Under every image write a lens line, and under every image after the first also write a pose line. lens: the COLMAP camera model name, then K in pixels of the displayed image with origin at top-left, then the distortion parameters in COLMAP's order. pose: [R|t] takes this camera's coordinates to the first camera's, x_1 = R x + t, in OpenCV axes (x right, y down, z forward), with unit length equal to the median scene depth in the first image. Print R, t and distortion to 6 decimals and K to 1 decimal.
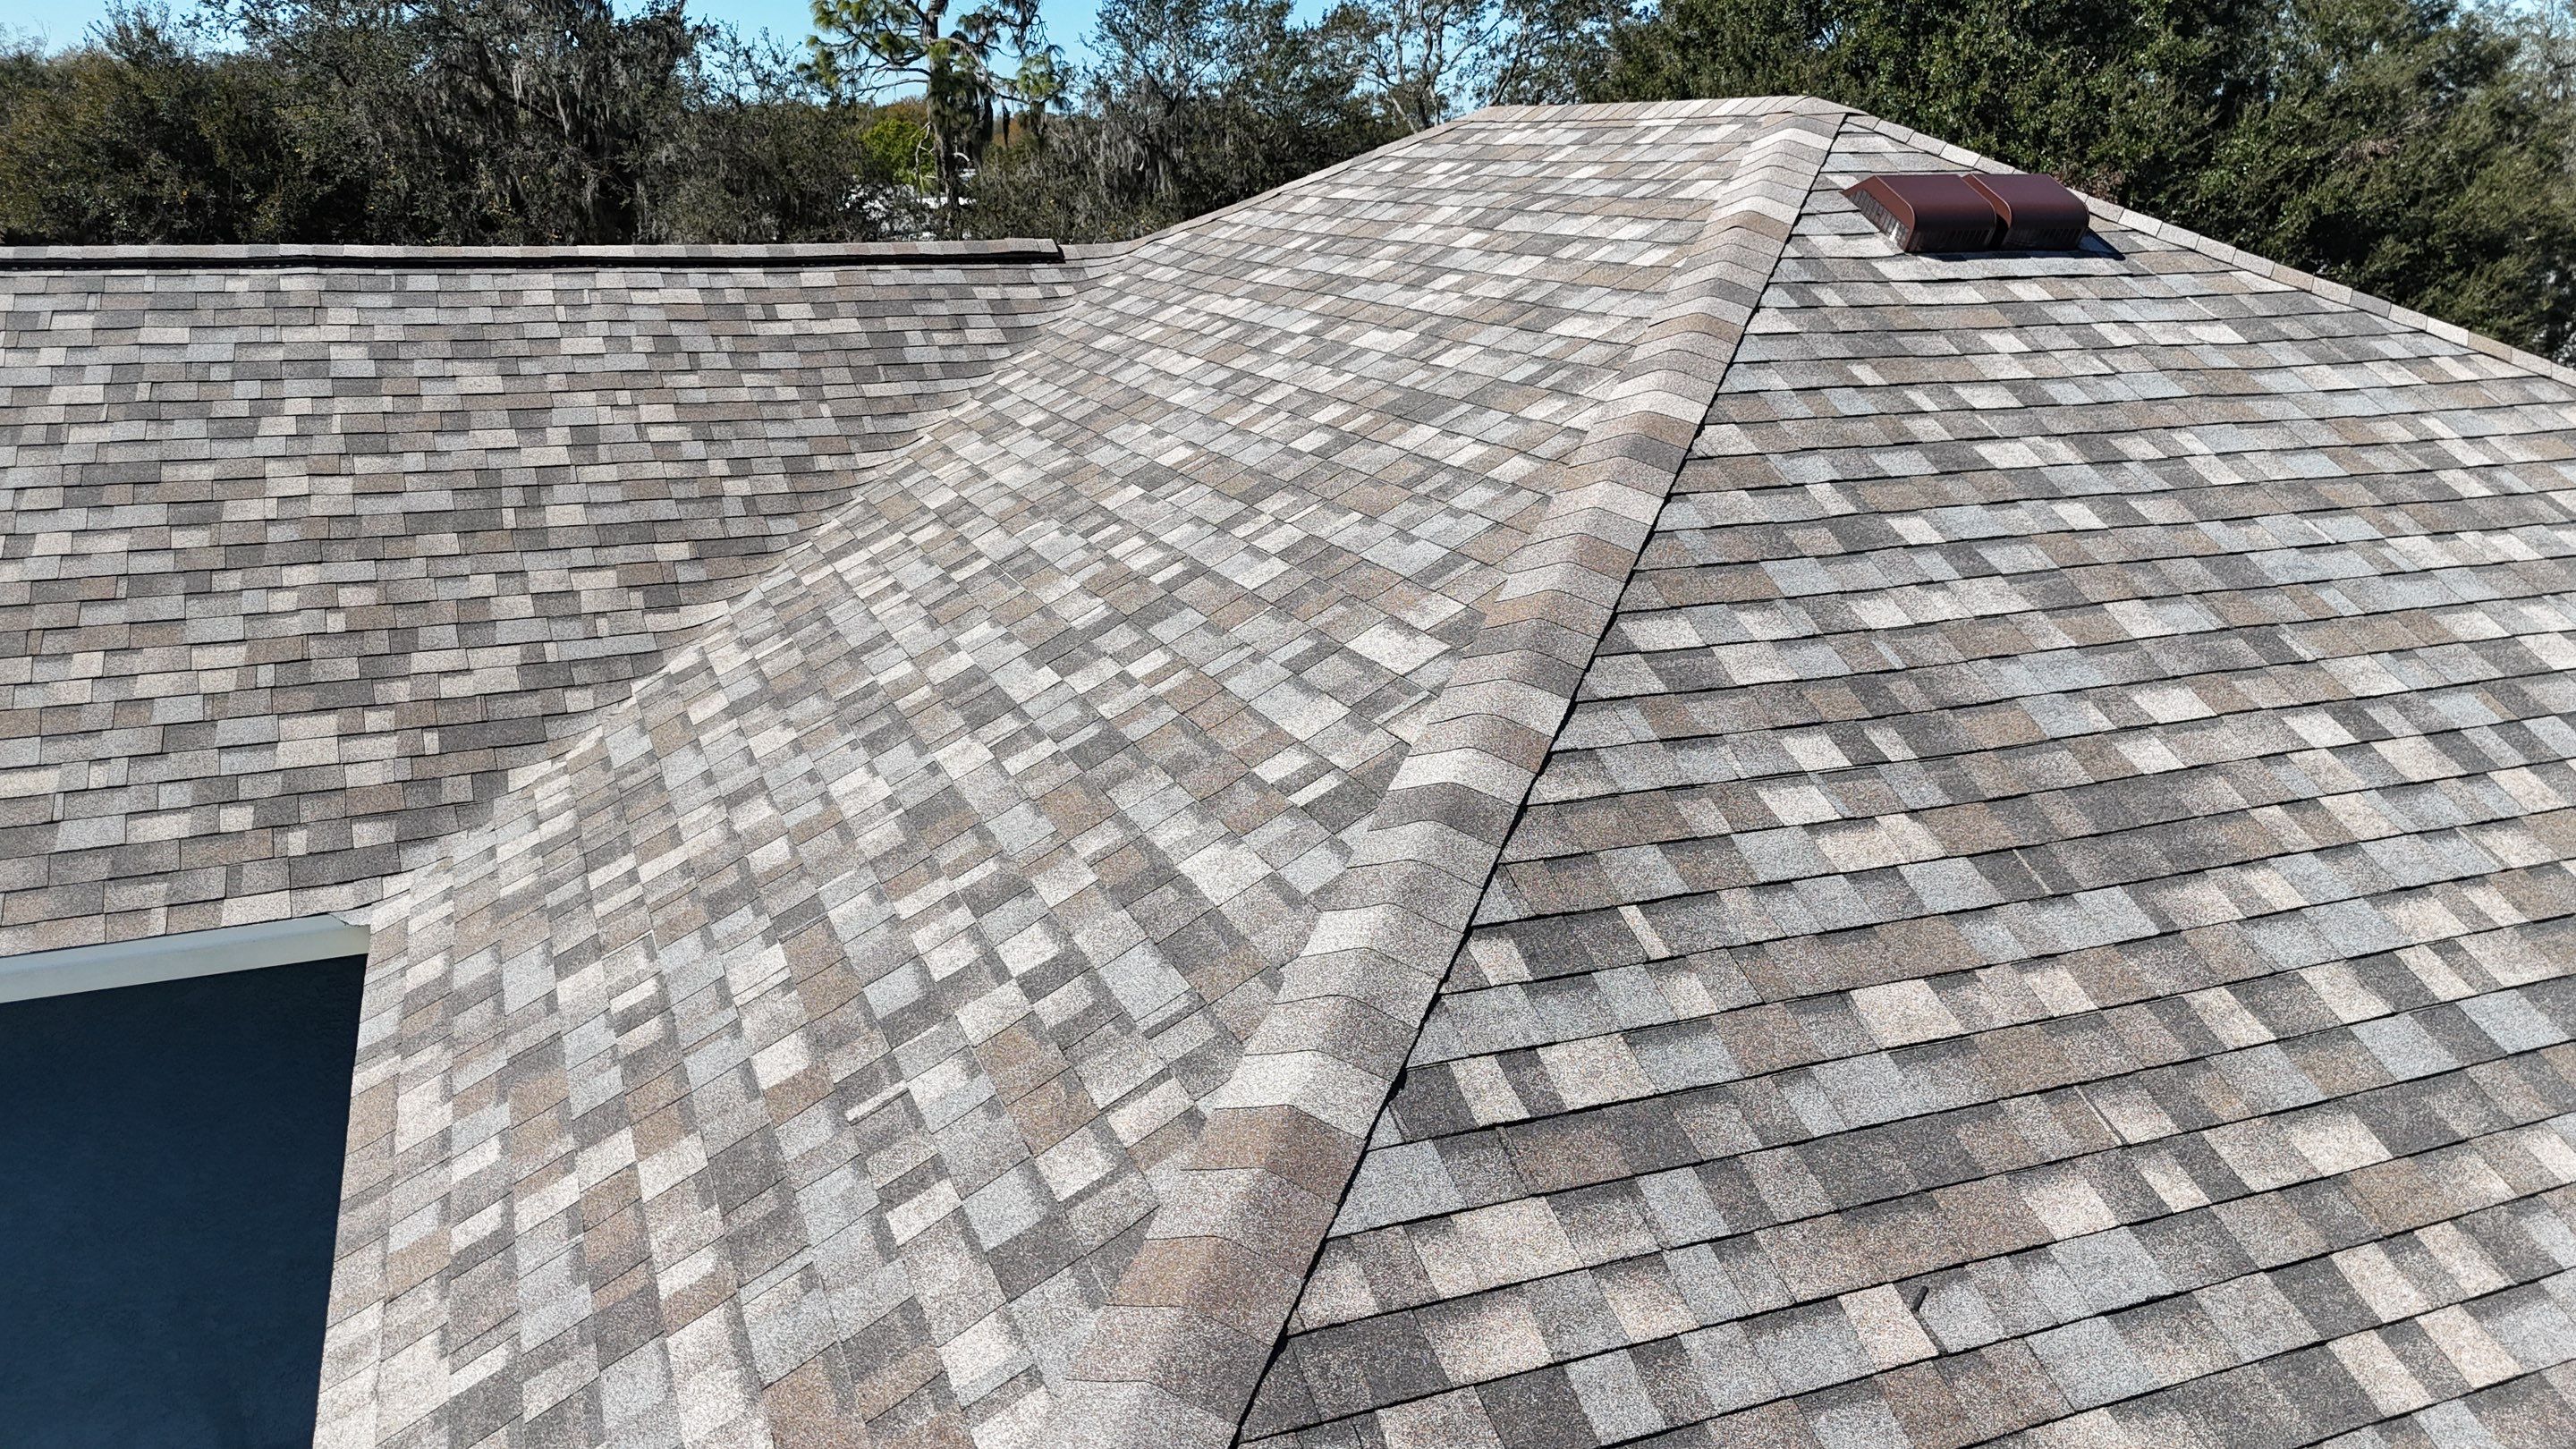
lens RADIAL K [[1903.7, 0, 1285.1], [0, 1903.7, 724.3], [0, 0, 1]] dist [0.069674, -0.064285]
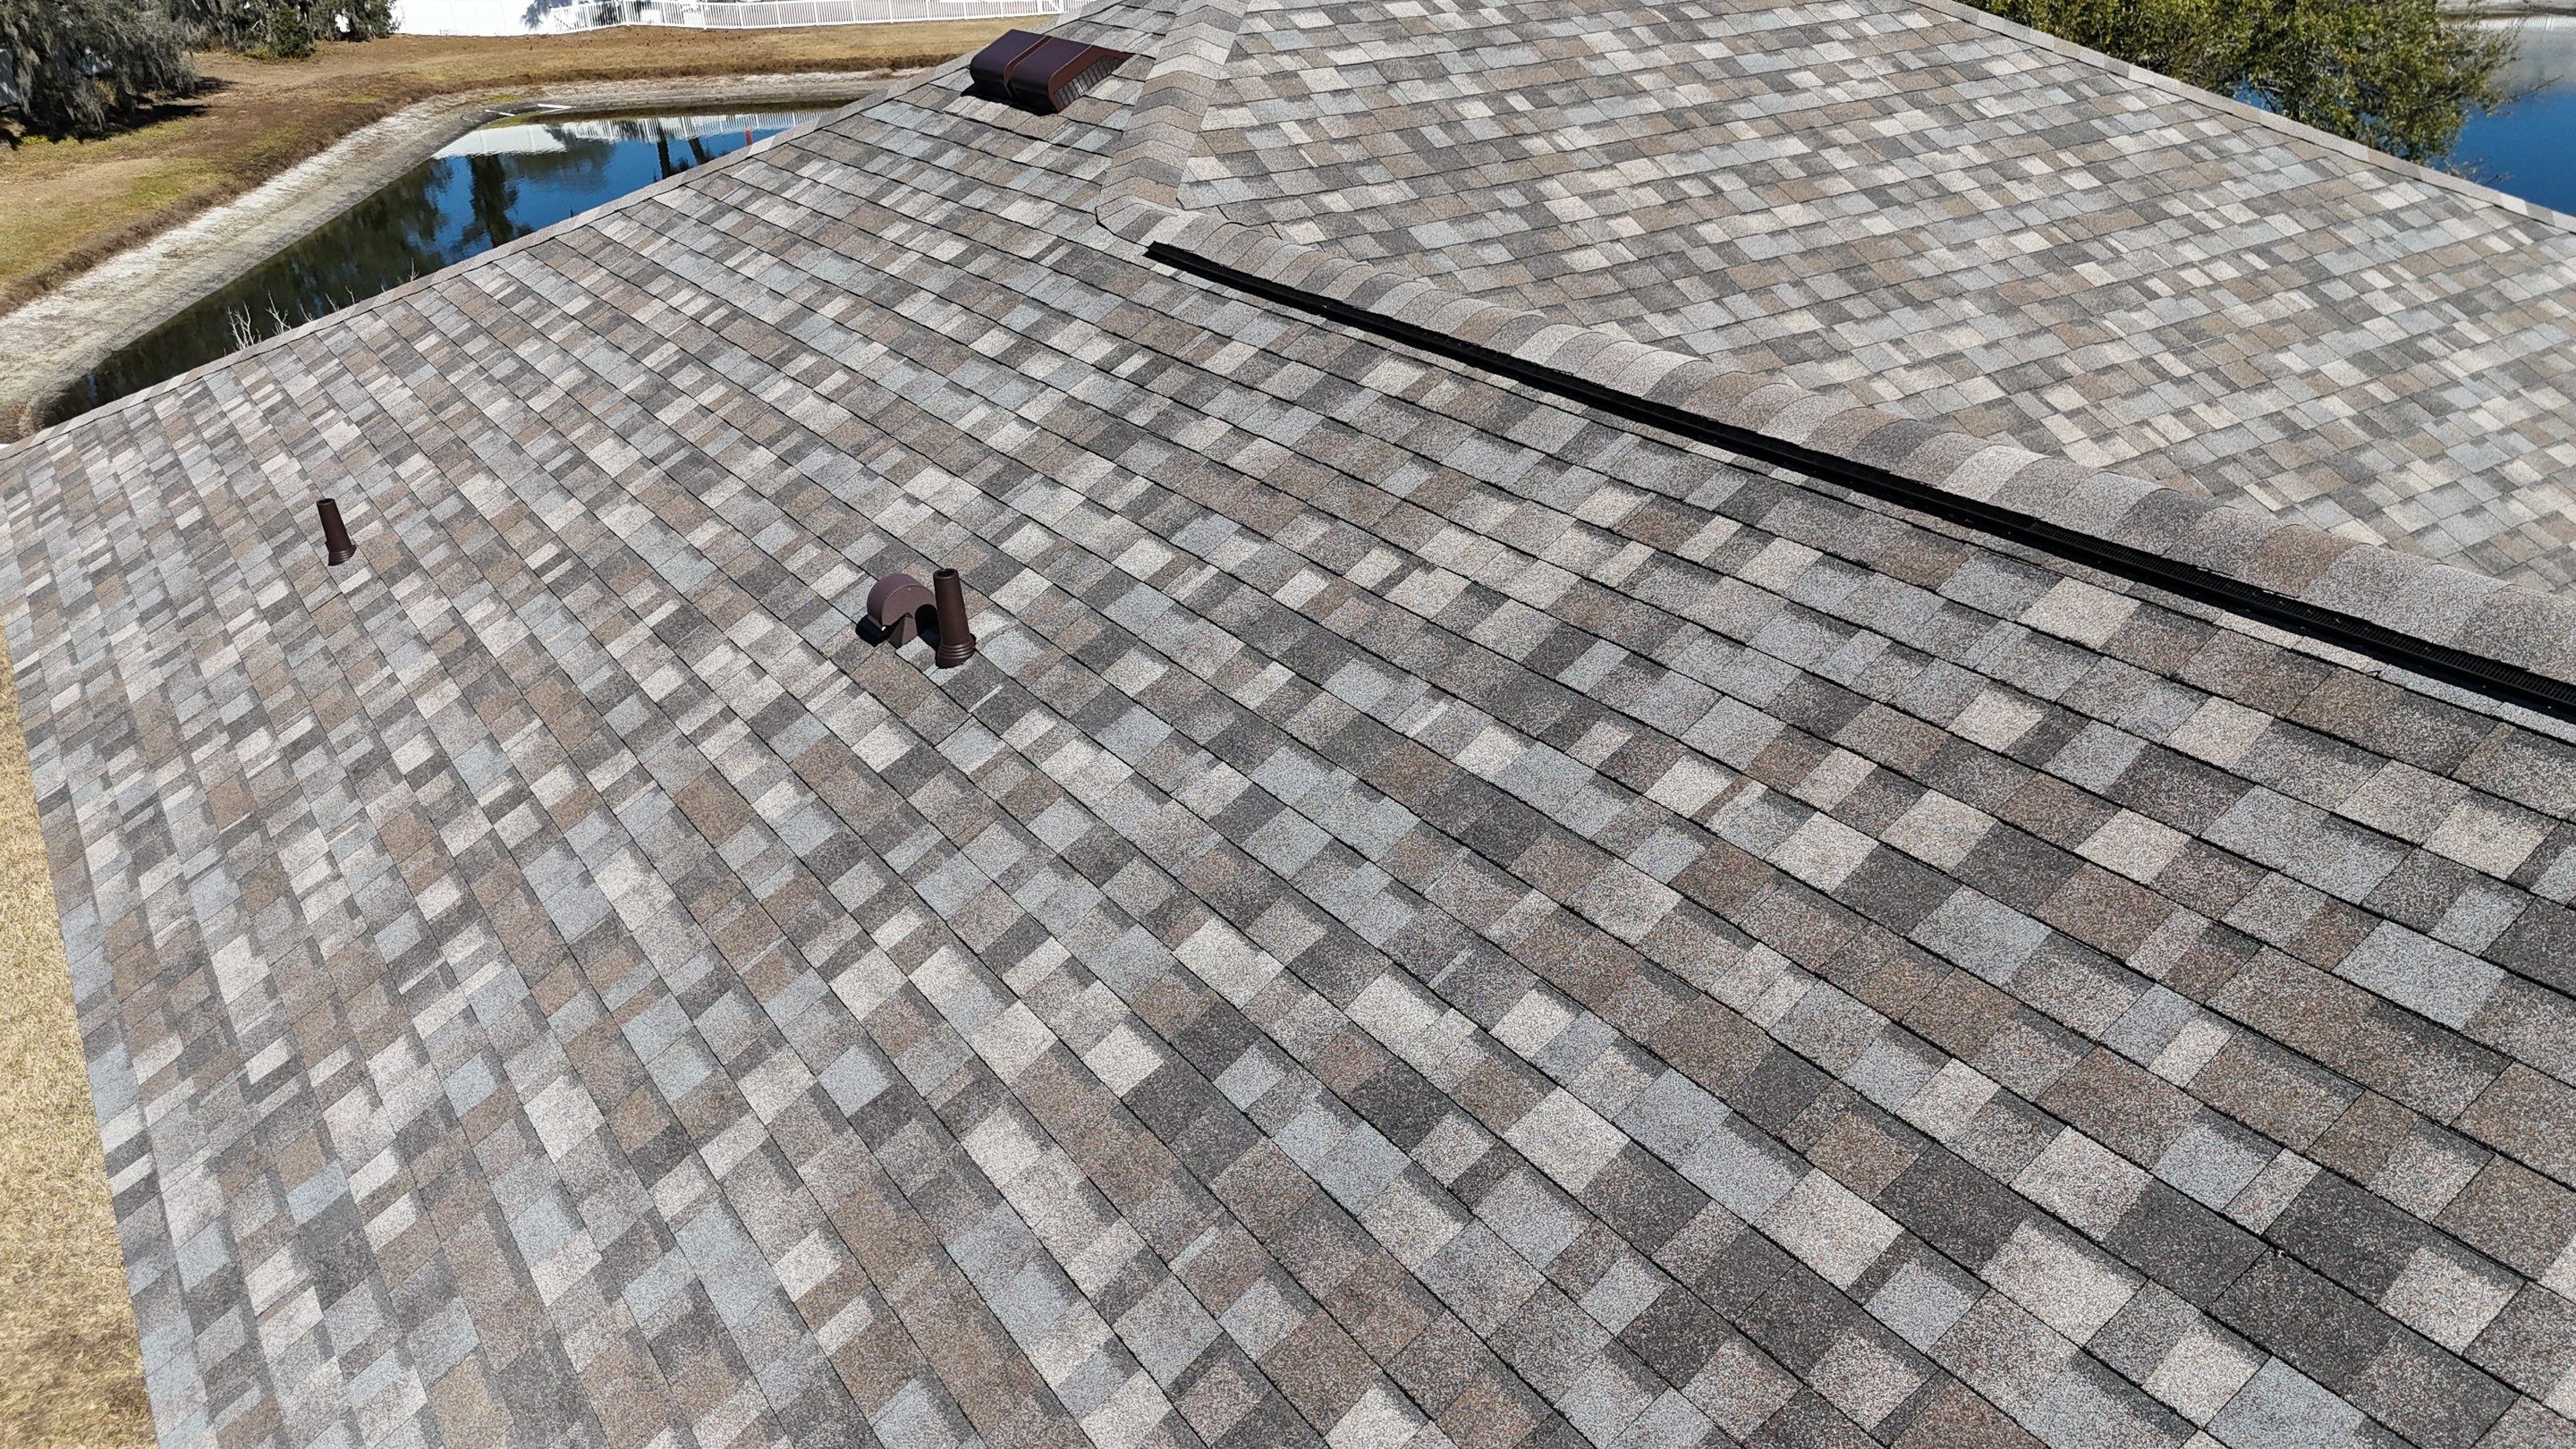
lens RADIAL K [[1903.7, 0, 1291.4], [0, 1903.7, 715.4], [0, 0, 1]] dist [0.069674, -0.064285]
pose [[-0.204117, -0.431333, 0.878799, -1.503327], [0.312004, 0.822221, 0.476032, -0.805803], [-0.927895, 0.371355, -0.033252, 2.078187]]
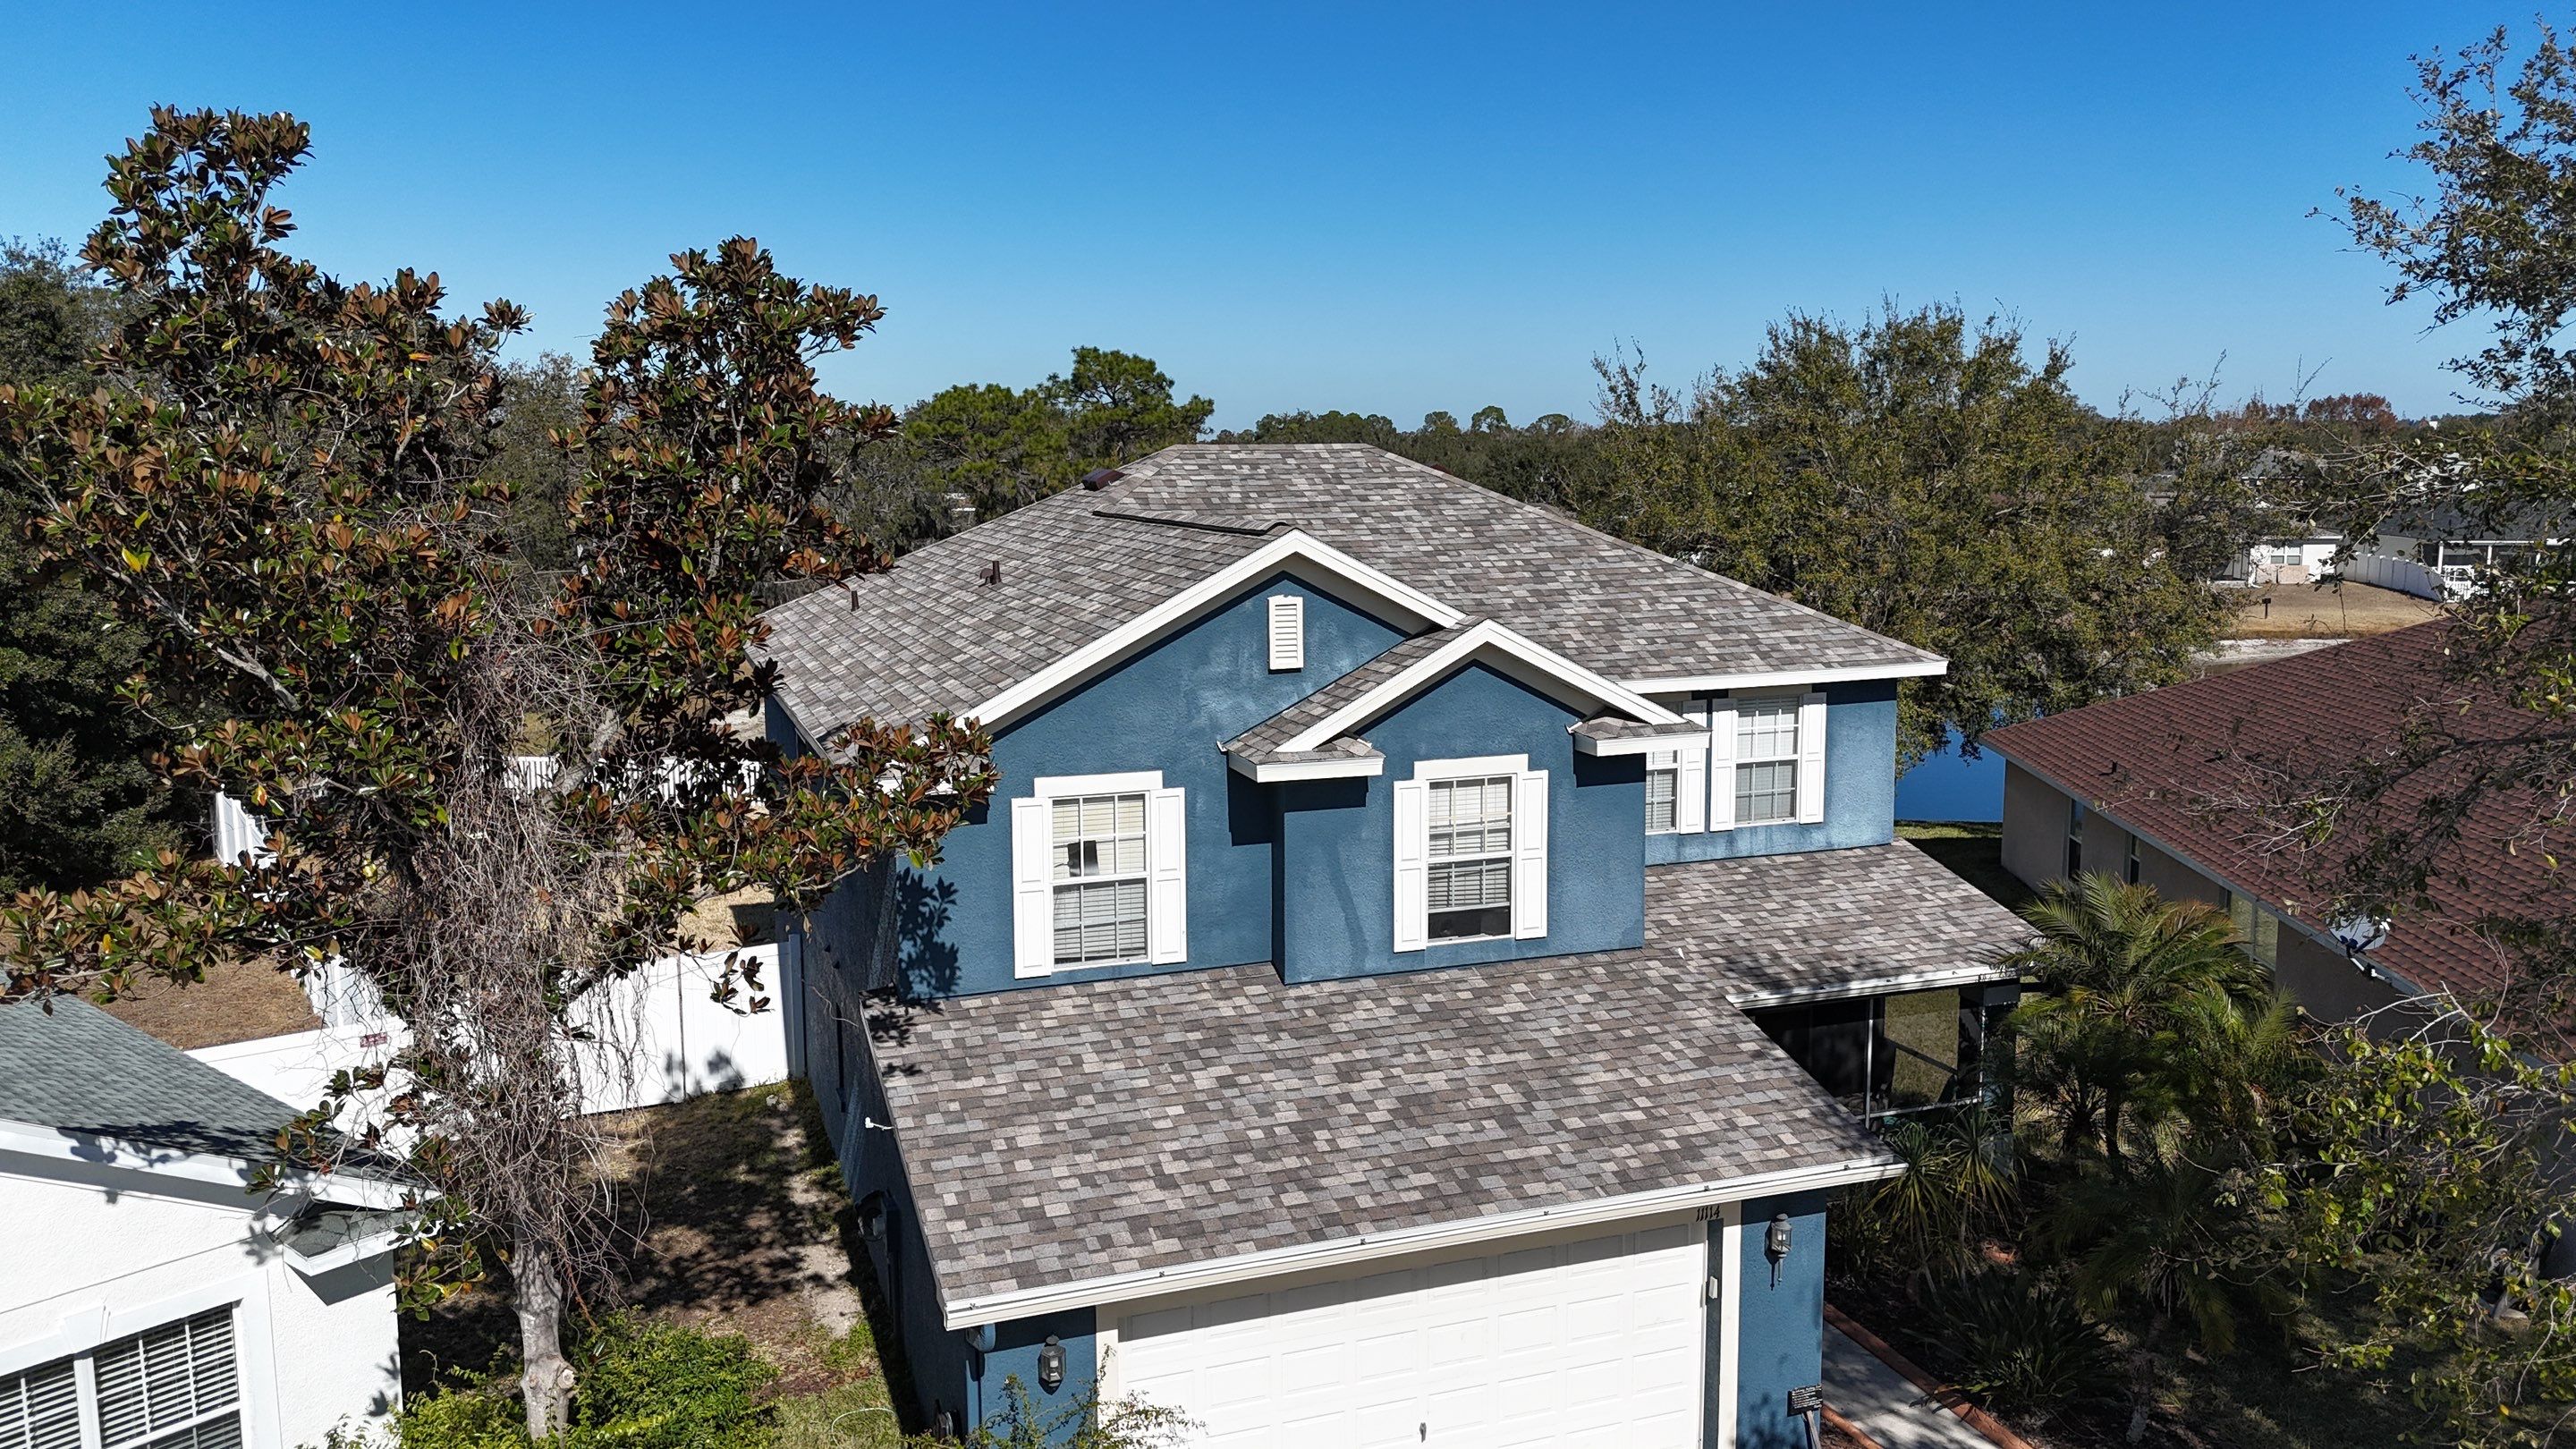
lens RADIAL K [[1903.7, 0, 1298.0], [0, 1903.7, 724.6], [0, 0, 1]] dist [0.069674, -0.064285]
pose [[0.031603, -0.152956, 0.987727, -4.485761], [0.287119, 0.947959, 0.137611, -0.492786], [-0.957373, 0.279246, 0.073875, 1.393379]]
